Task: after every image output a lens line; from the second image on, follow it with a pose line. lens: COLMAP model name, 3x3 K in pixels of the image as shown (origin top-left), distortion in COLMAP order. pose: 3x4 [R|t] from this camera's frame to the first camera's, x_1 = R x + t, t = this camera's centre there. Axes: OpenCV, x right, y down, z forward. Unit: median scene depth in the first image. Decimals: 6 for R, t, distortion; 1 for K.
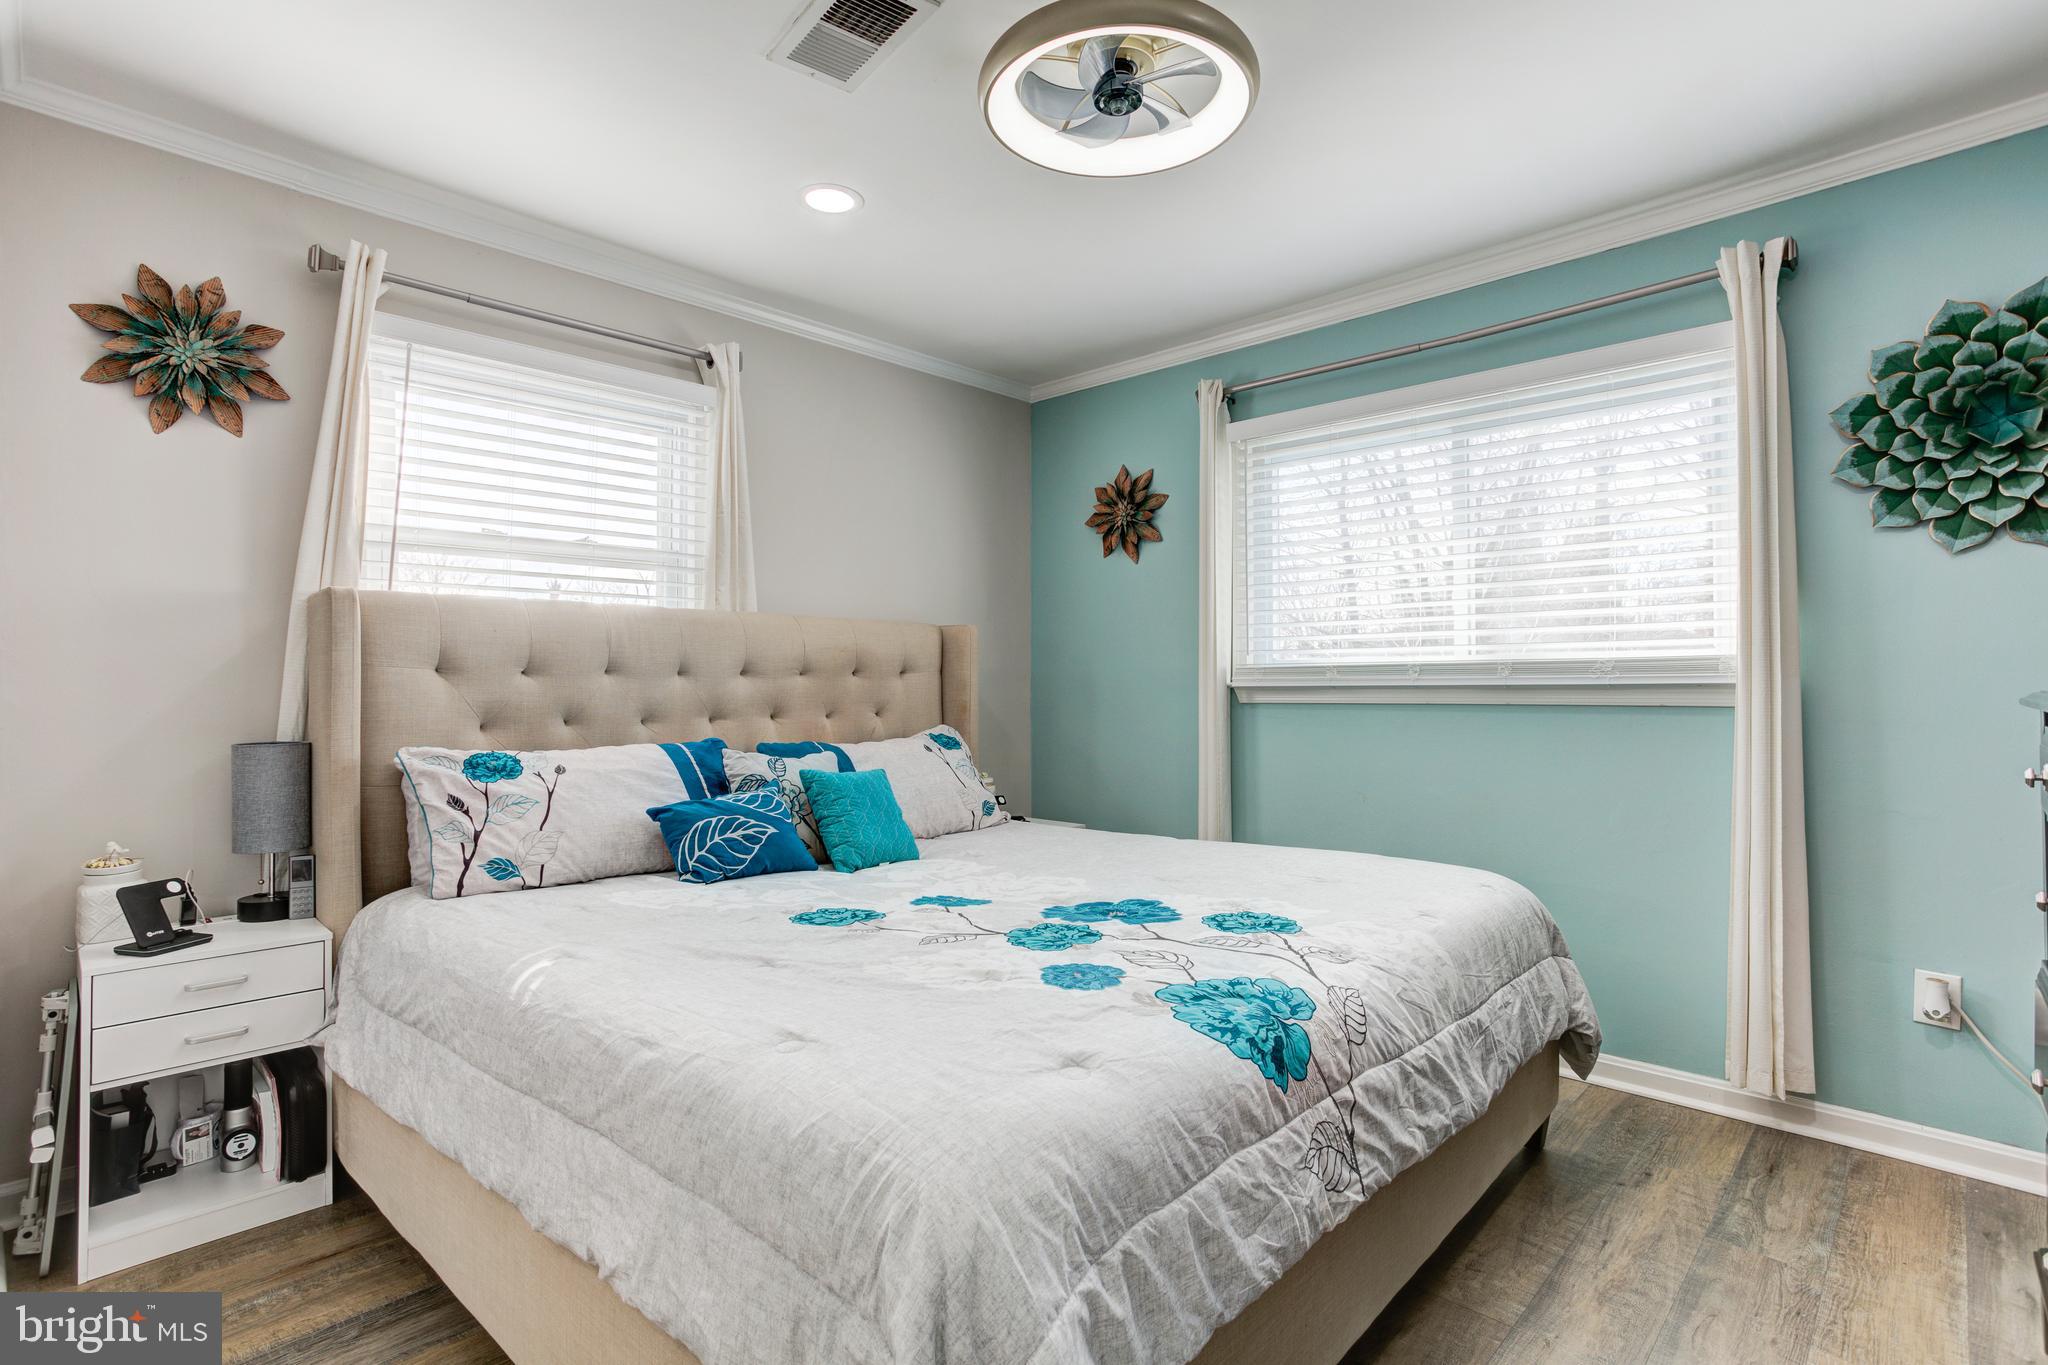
lens RADIAL K [[1008.7, 0, 1031.8], [0, 1008.7, 677.2], [0, 0, 1]] dist [-0.046182, 0.029999]
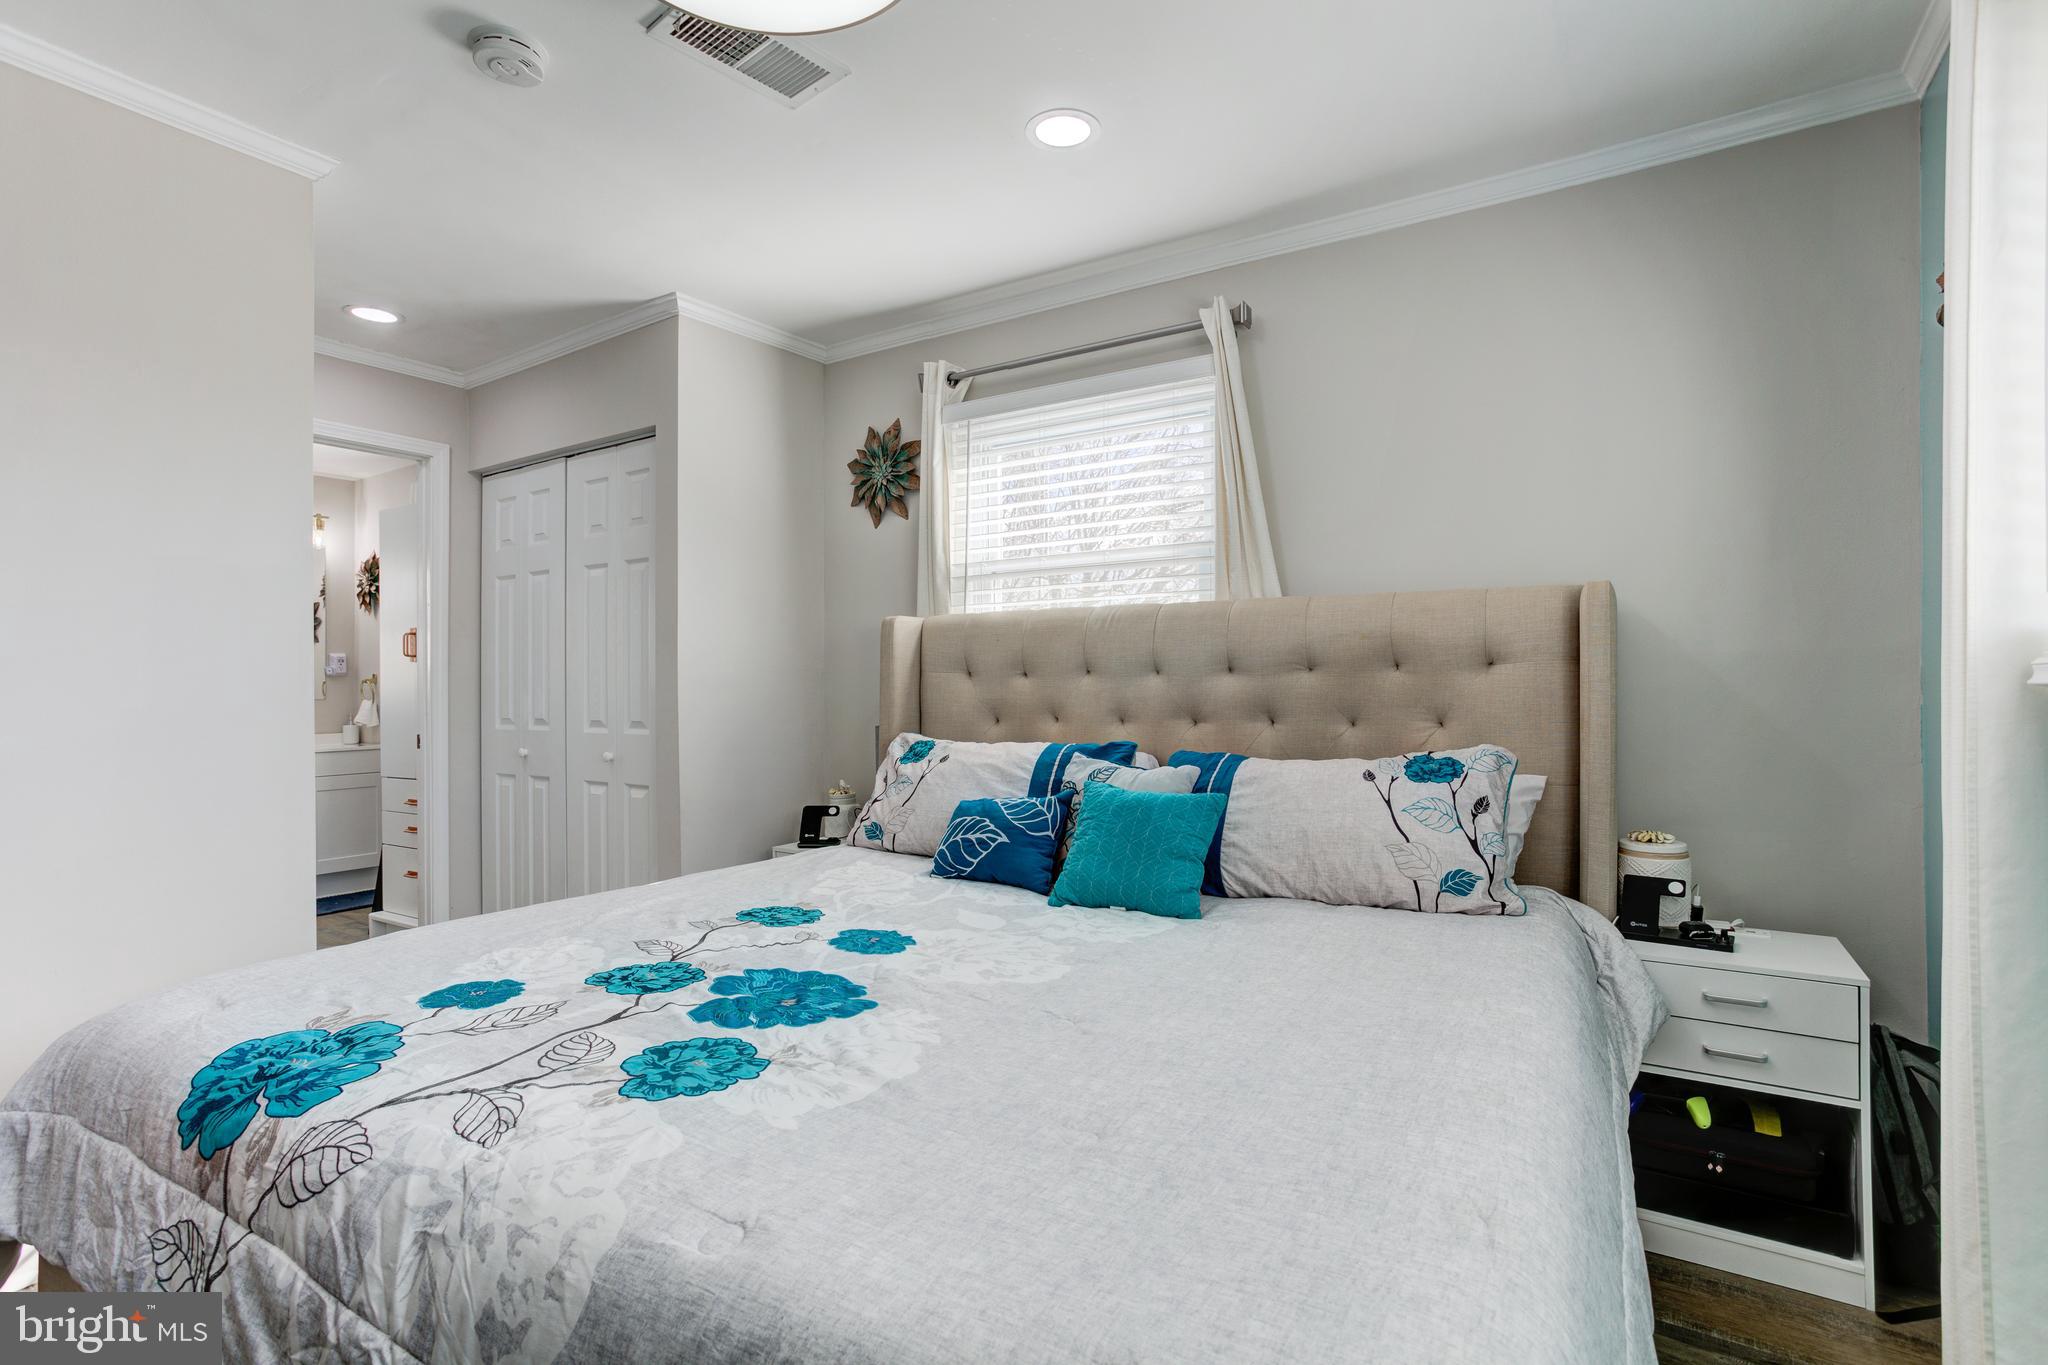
lens RADIAL K [[1008.7, 0, 1031.8], [0, 1008.7, 677.2], [0, 0, 1]] dist [-0.046182, 0.029999]
pose [[0.184621, -0.006682, -0.982787, 0.716660], [0.016813, 0.999852, -0.003640, 0.003125], [0.982666, -0.015852, 0.184706, 0.893021]]
